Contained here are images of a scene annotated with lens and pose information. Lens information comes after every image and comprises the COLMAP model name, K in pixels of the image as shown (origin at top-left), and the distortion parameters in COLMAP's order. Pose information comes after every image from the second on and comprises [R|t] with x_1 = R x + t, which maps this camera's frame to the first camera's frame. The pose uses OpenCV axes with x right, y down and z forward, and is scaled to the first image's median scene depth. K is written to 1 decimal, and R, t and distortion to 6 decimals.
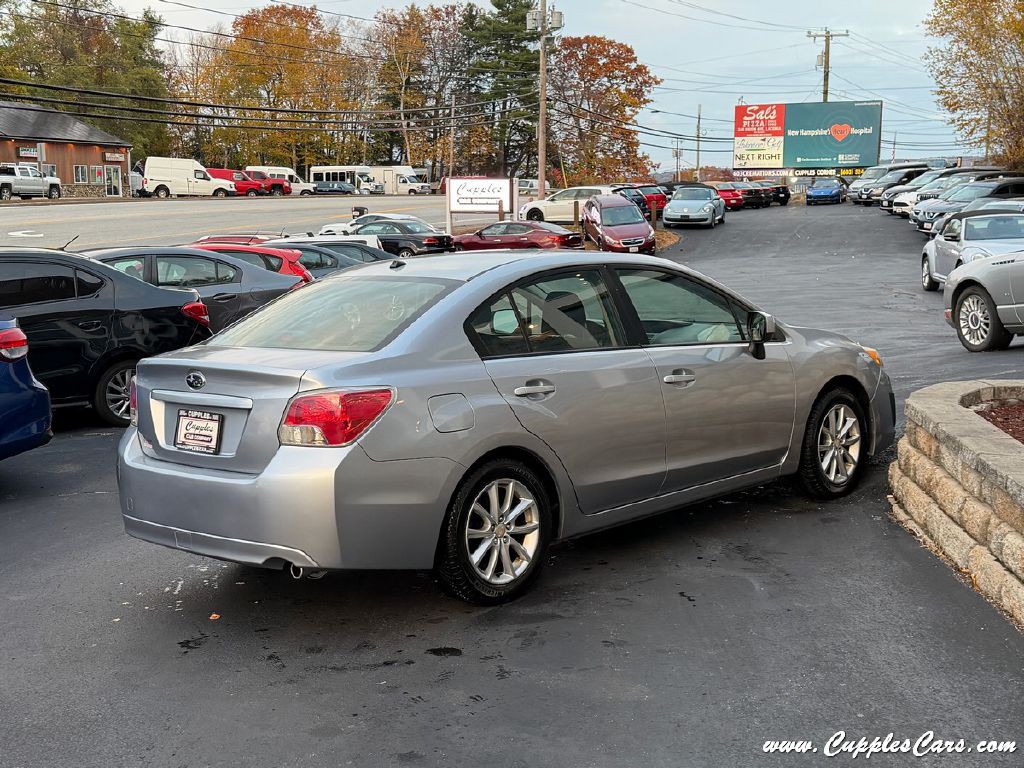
lens RADIAL K [[1289.4, 0, 512.0], [0, 1289.4, 384.0], [0, 0, 1]] dist [0.197153, -0.485534]
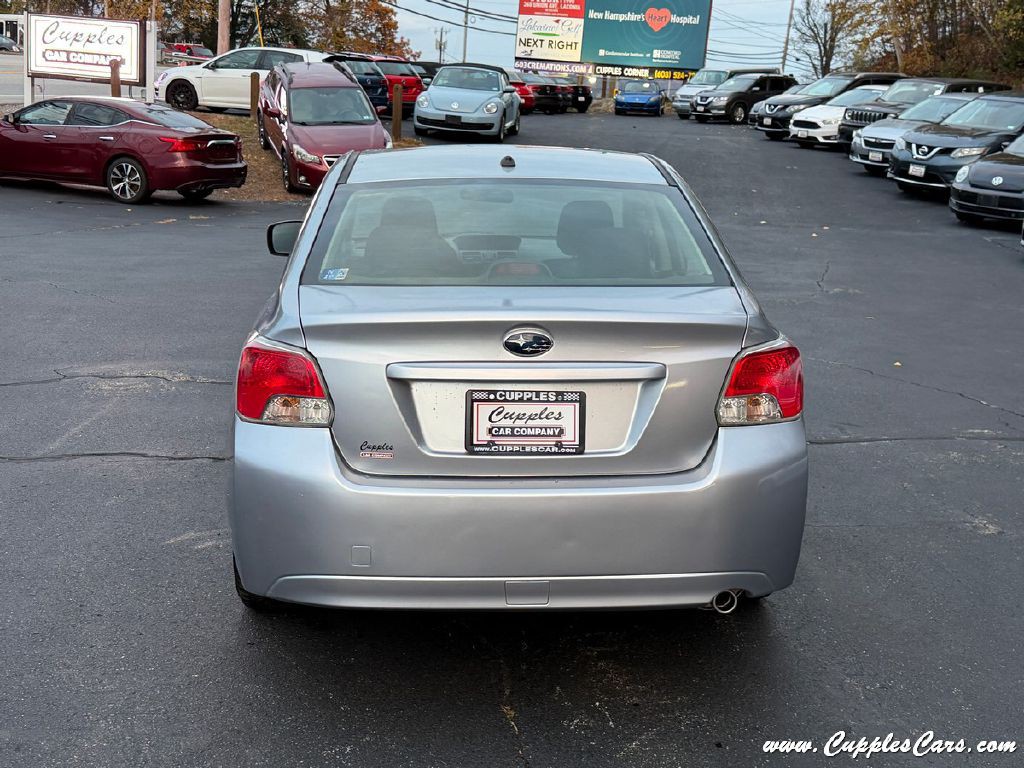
lens RADIAL K [[1289.4, 0, 512.0], [0, 1289.4, 384.0], [0, 0, 1]] dist [0.197153, -0.485534]
pose [[0.981096, 0.033631, 0.190577, 0.037631], [-0.048142, 0.996240, 0.072026, -0.038373], [-0.187438, -0.079839, 0.979026, 0.298137]]
